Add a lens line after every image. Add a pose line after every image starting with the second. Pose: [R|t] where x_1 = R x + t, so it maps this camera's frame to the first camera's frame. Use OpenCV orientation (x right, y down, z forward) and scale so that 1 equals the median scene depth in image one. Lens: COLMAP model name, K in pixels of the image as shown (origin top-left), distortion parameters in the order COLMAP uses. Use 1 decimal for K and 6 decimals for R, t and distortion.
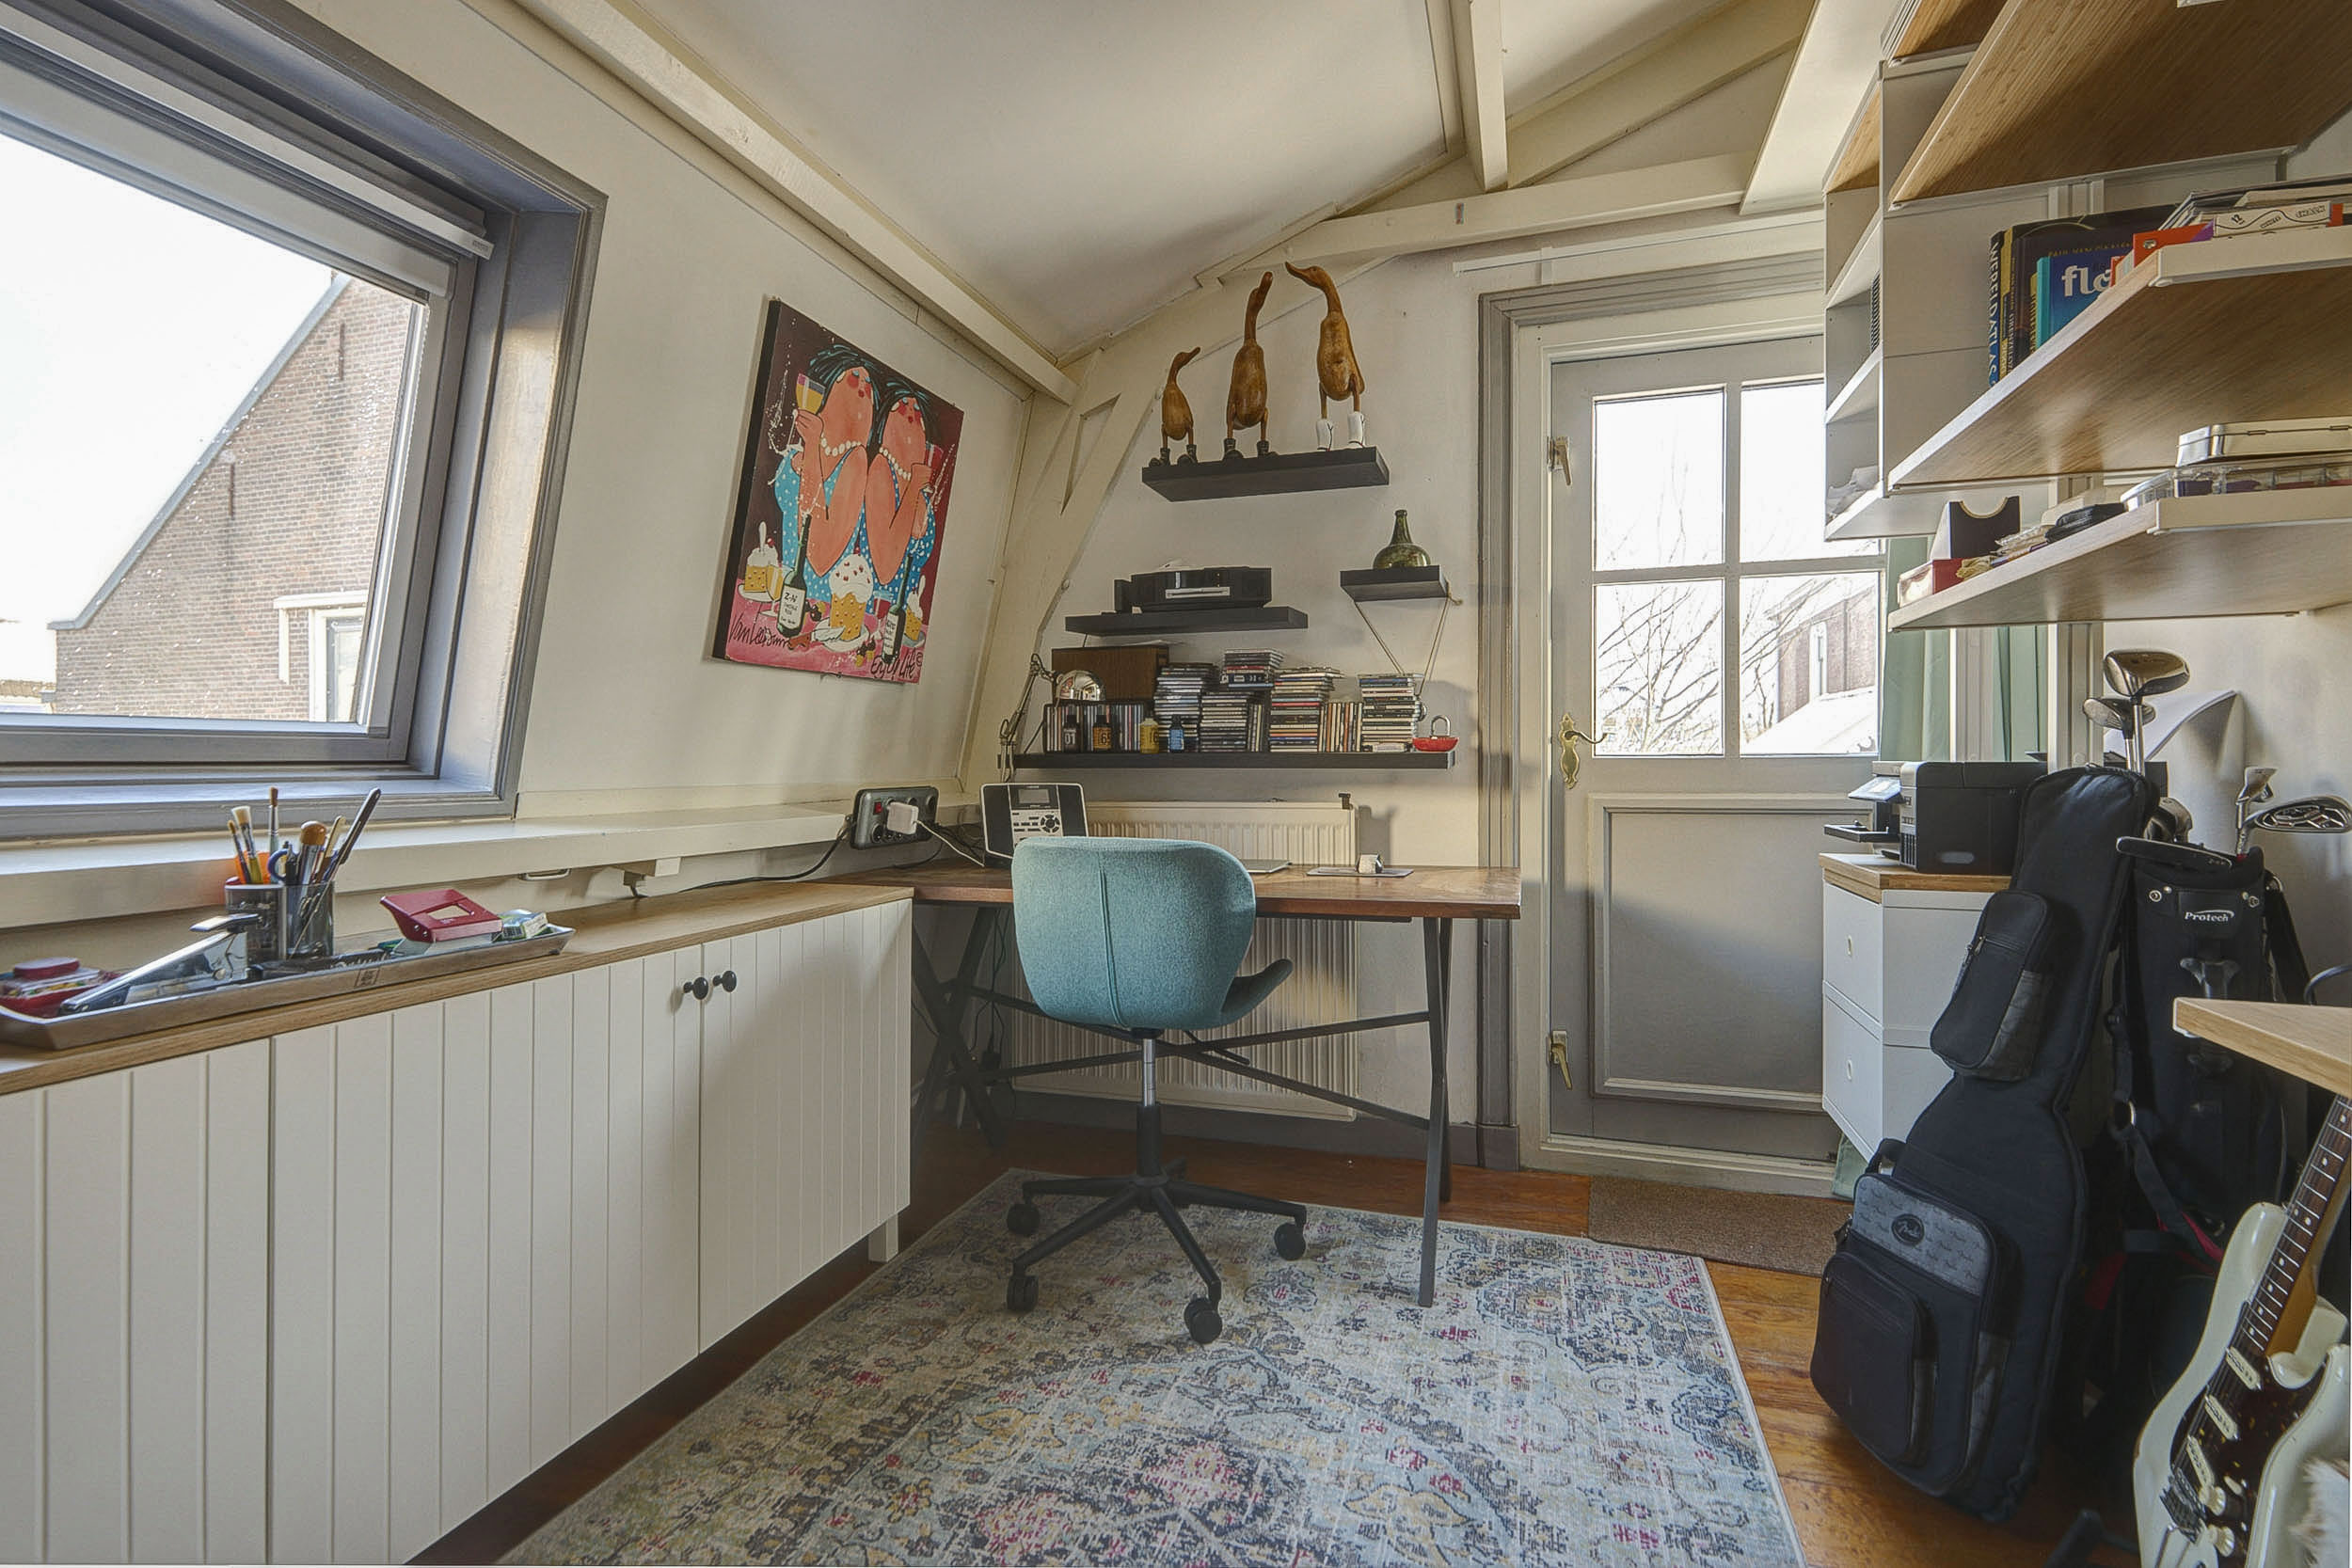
lens RADIAL K [[1084.0, 0, 1173.3], [0, 1084.0, 767.5], [0, 0, 1]] dist [-0.000137, -0.000459]
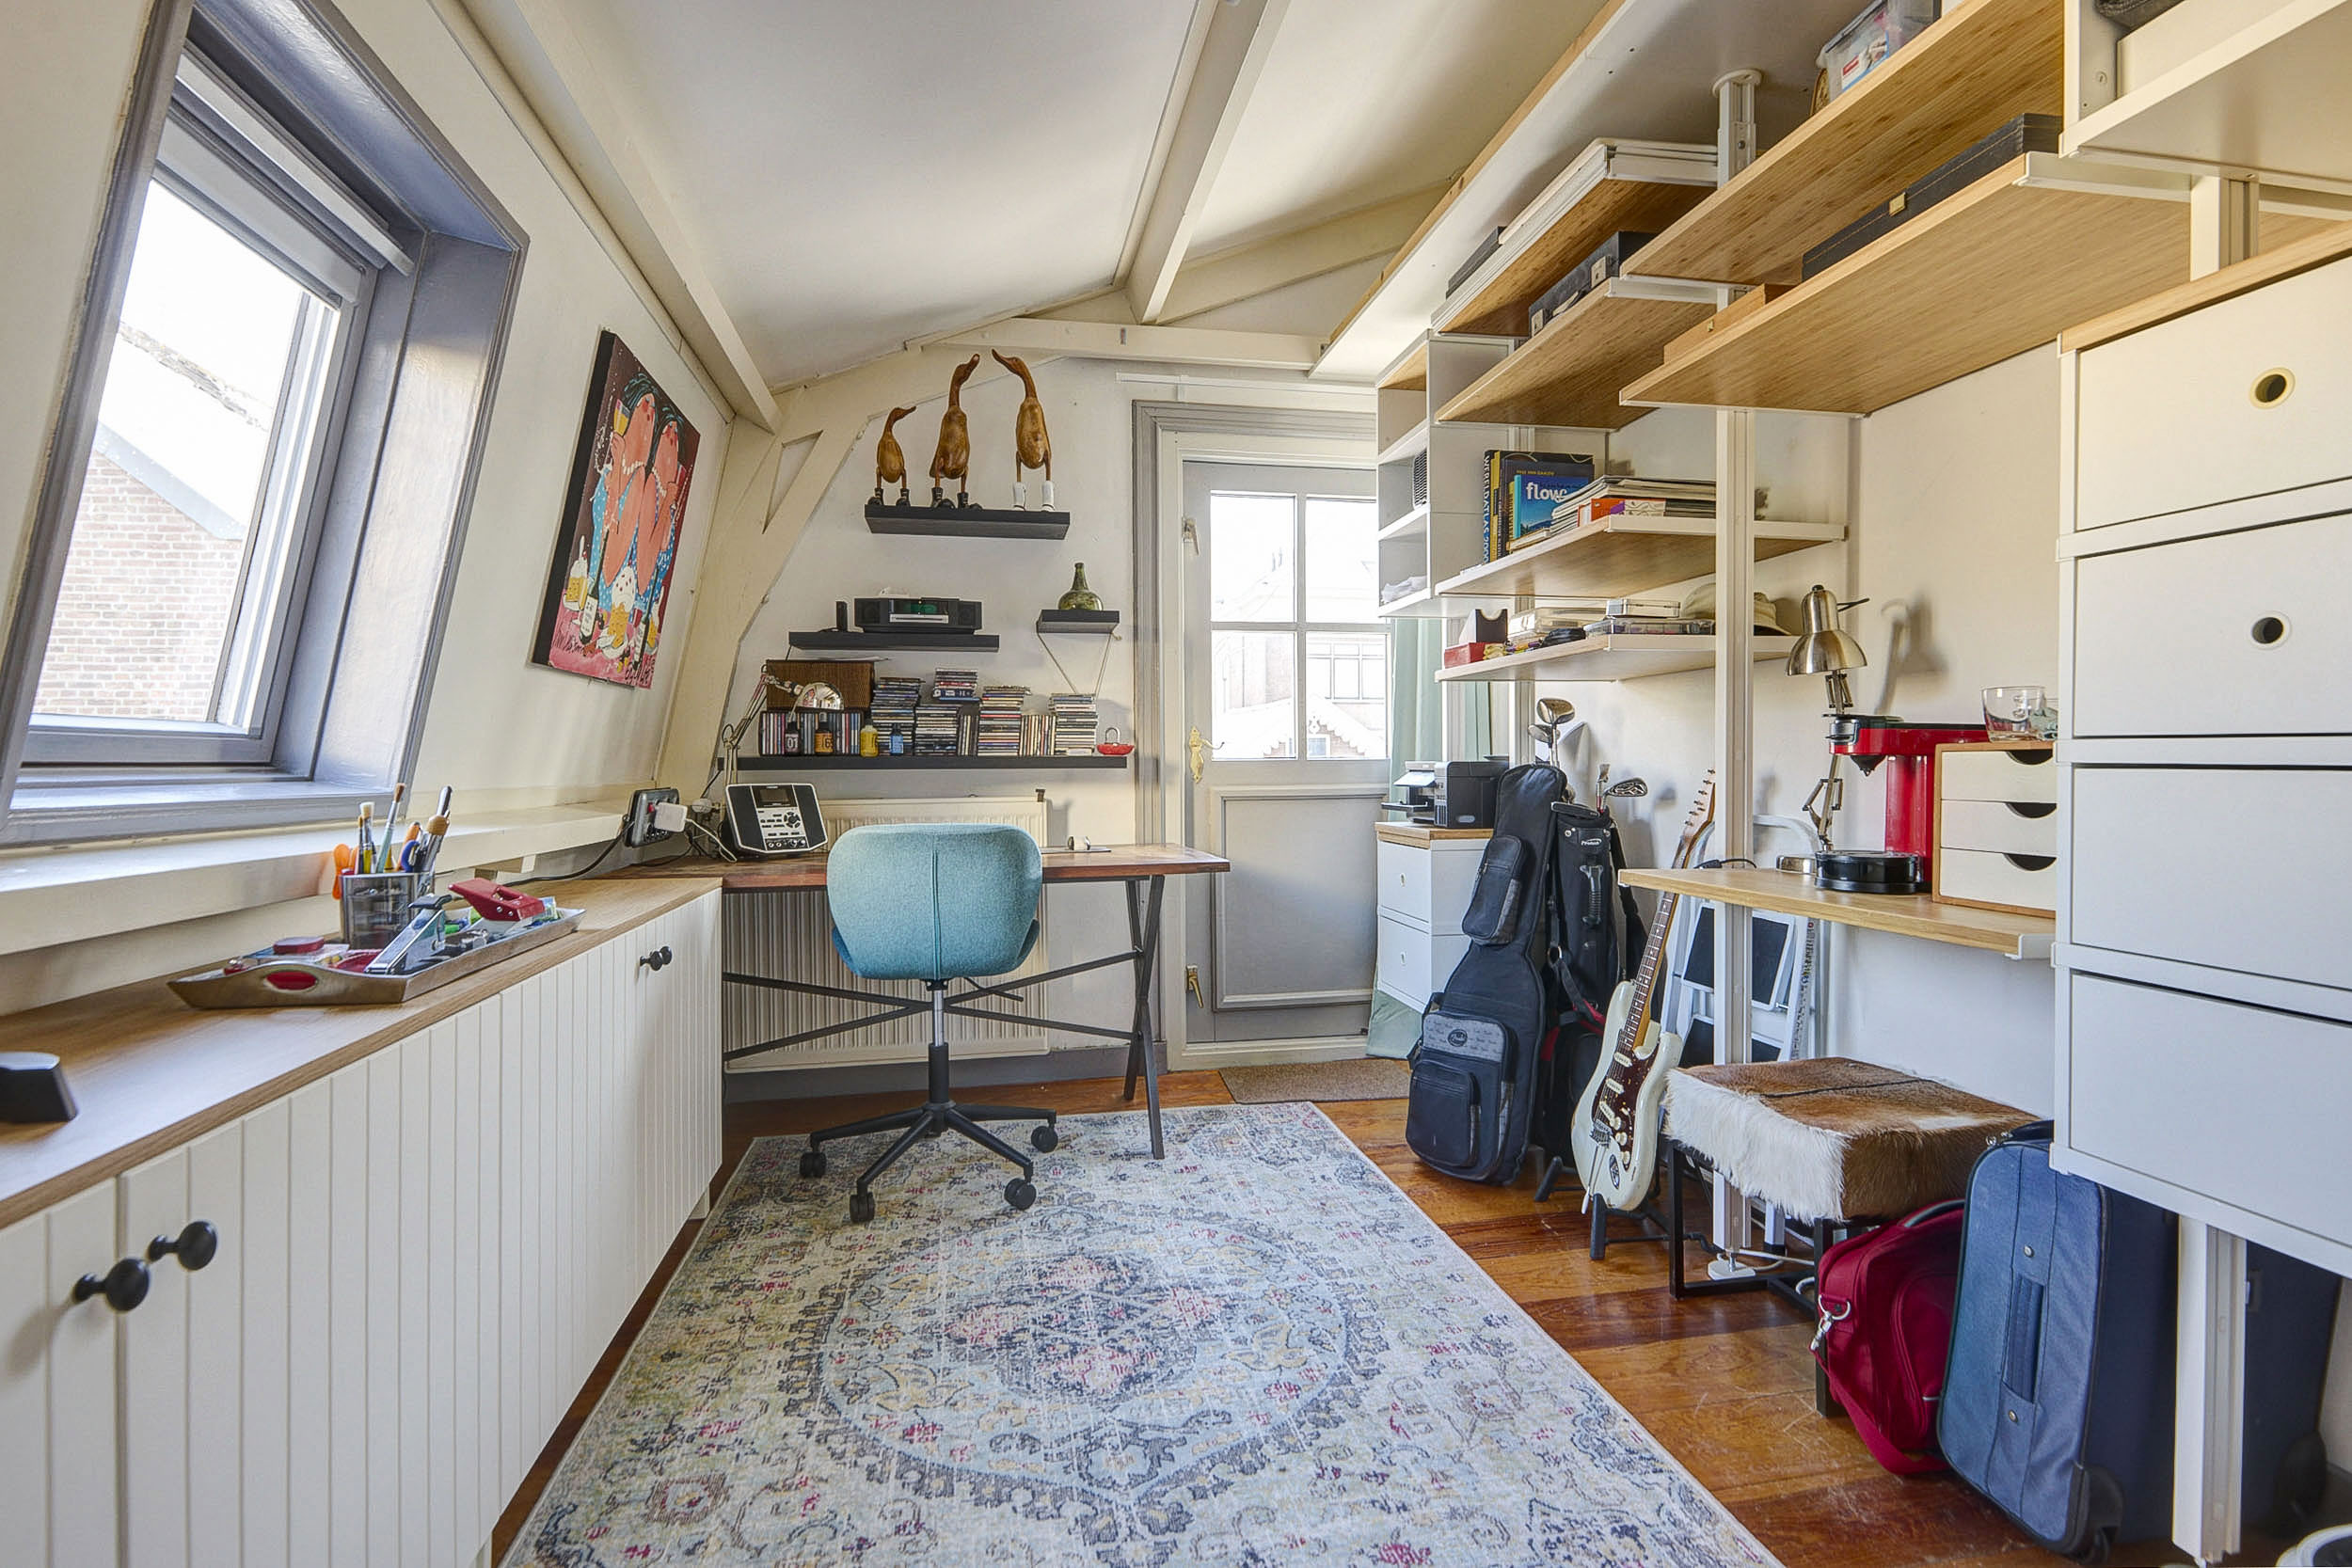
lens RADIAL K [[1084.0, 0, 1175.8], [0, 1084.0, 781.0], [0, 0, 1]] dist [-0.000137, -0.000459]
pose [[0.877279, -0.010048, 0.479876, -0.380175], [0.006470, 0.999938, 0.009109, 0.005612], [-0.479938, -0.004886, 0.877289, -0.199525]]
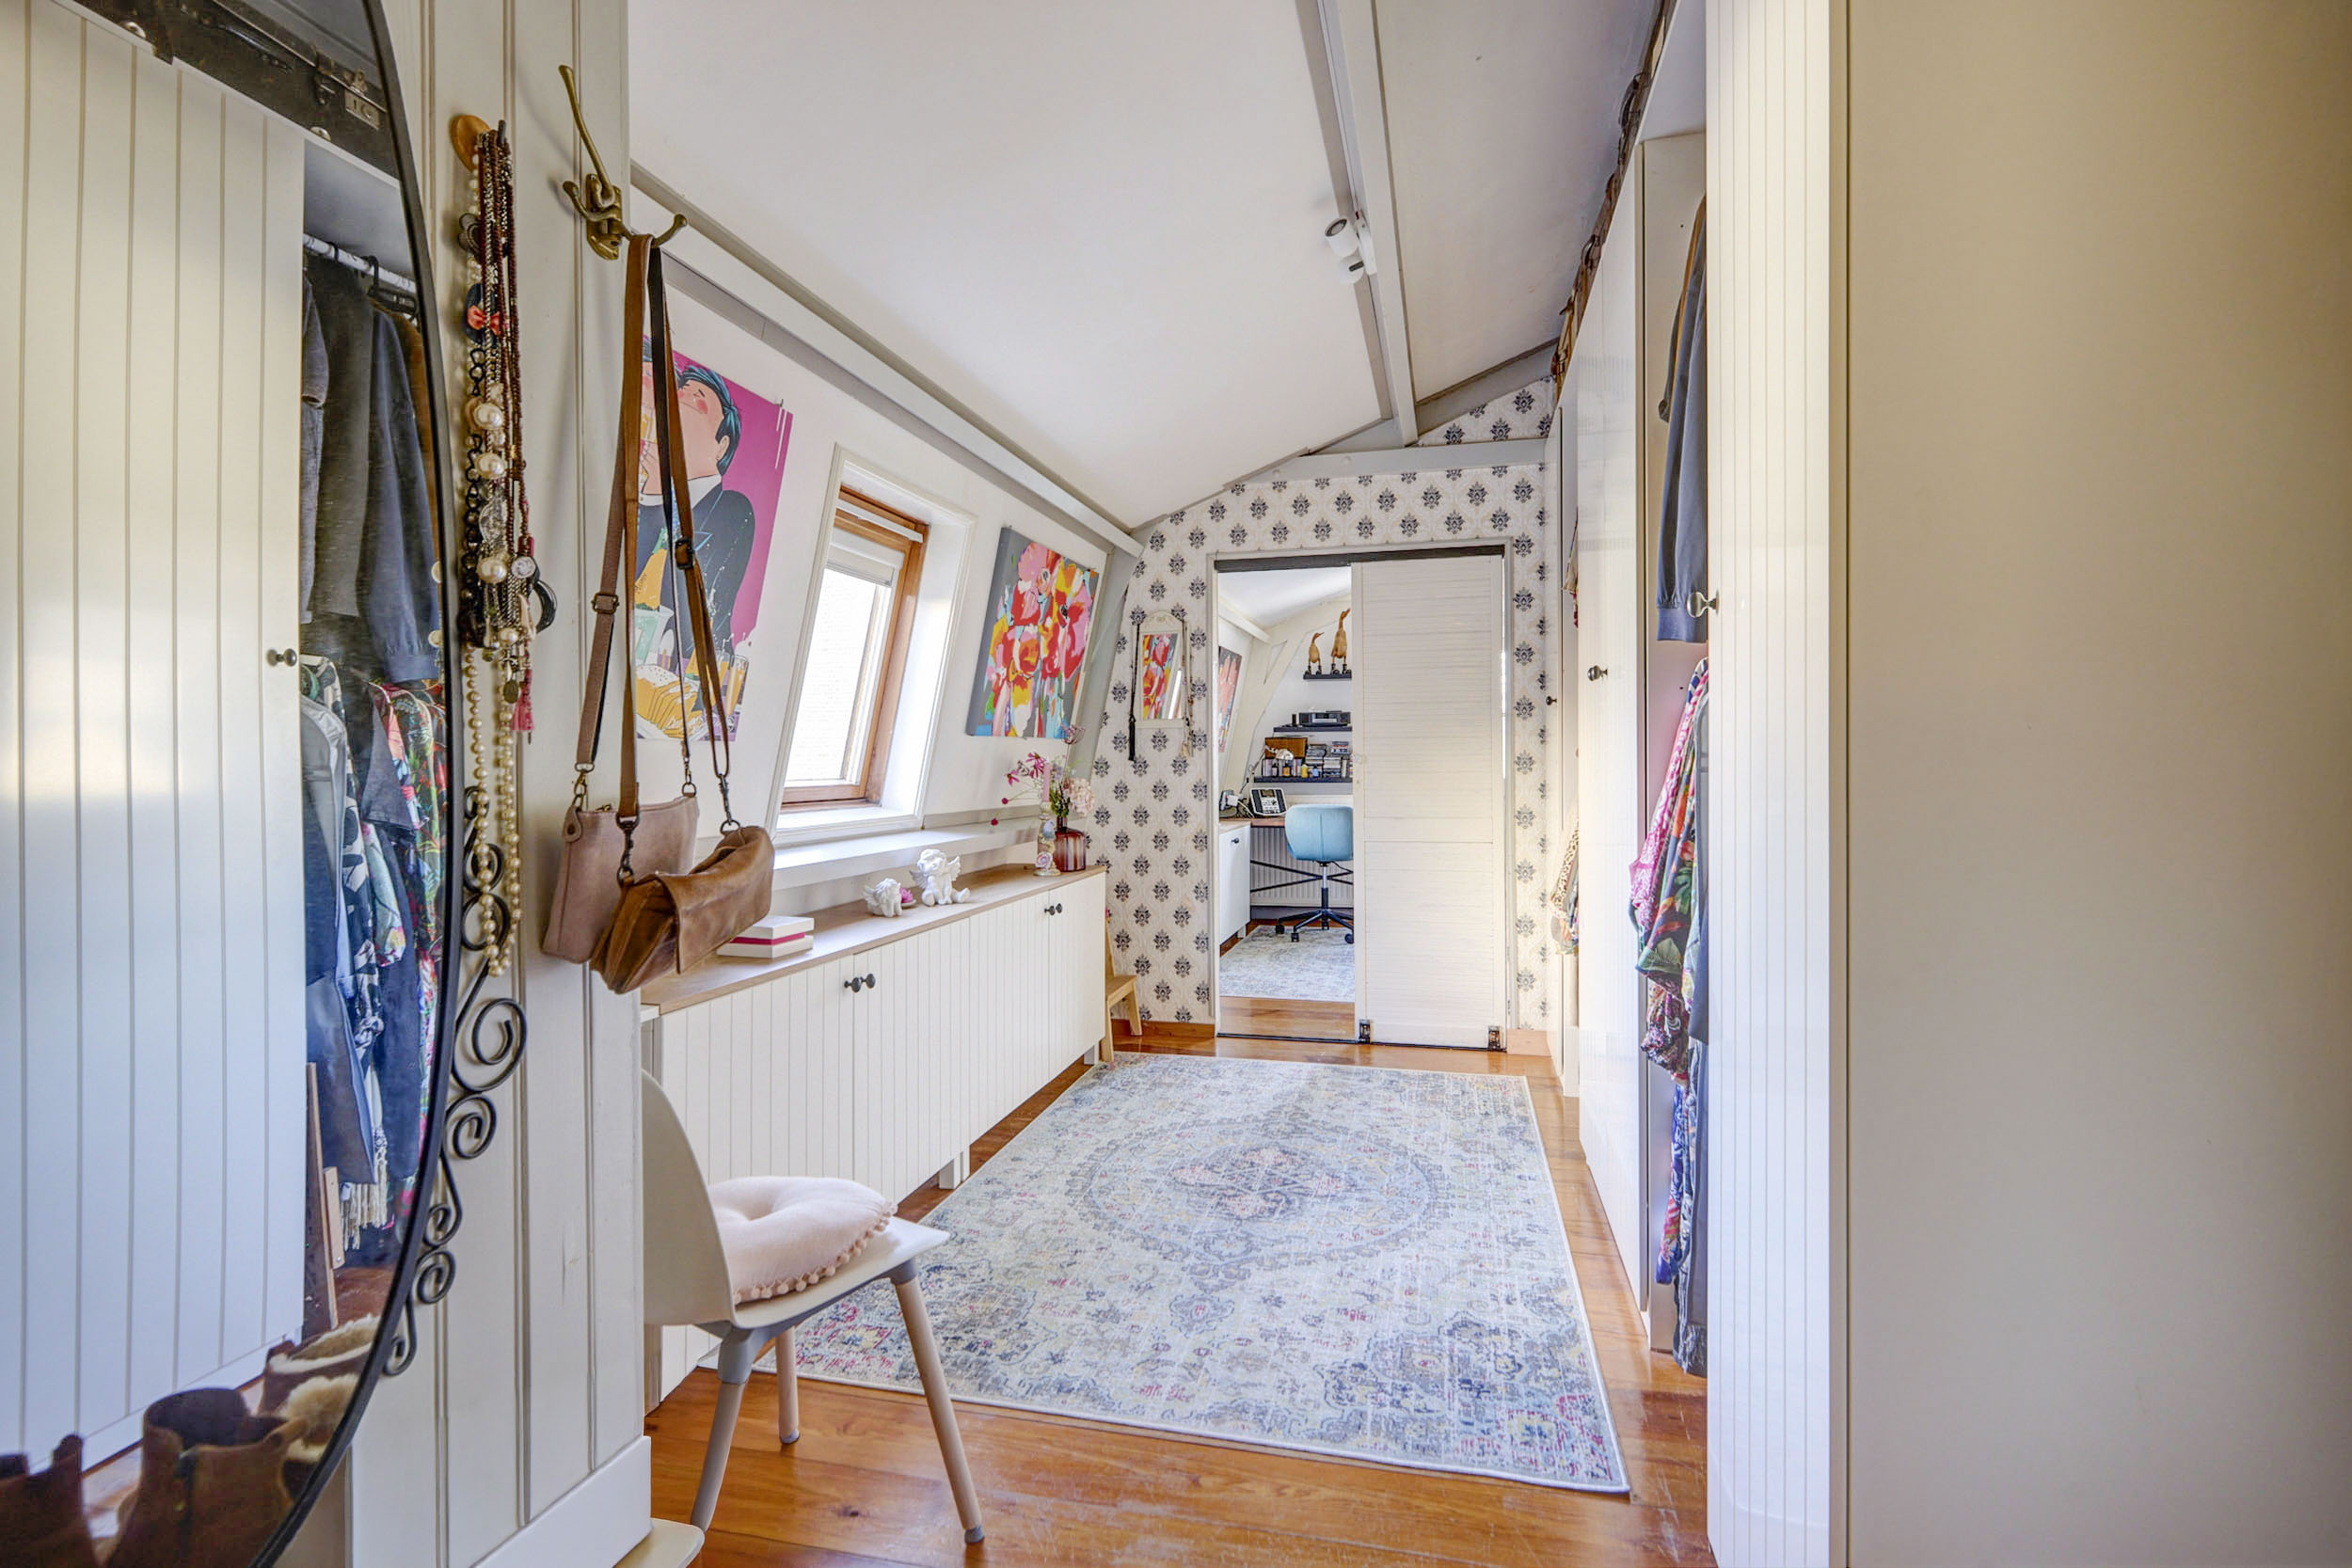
lens RADIAL K [[1084.0, 0, 1175.6], [0, 1084.0, 767.8], [0, 0, 1]] dist [-0.000137, -0.000459]
pose [[0.997734, -0.001015, 0.067280, -0.710197], [0.000856, 0.999997, 0.002390, -0.058984], [-0.067283, -0.002327, 0.997731, -2.298267]]
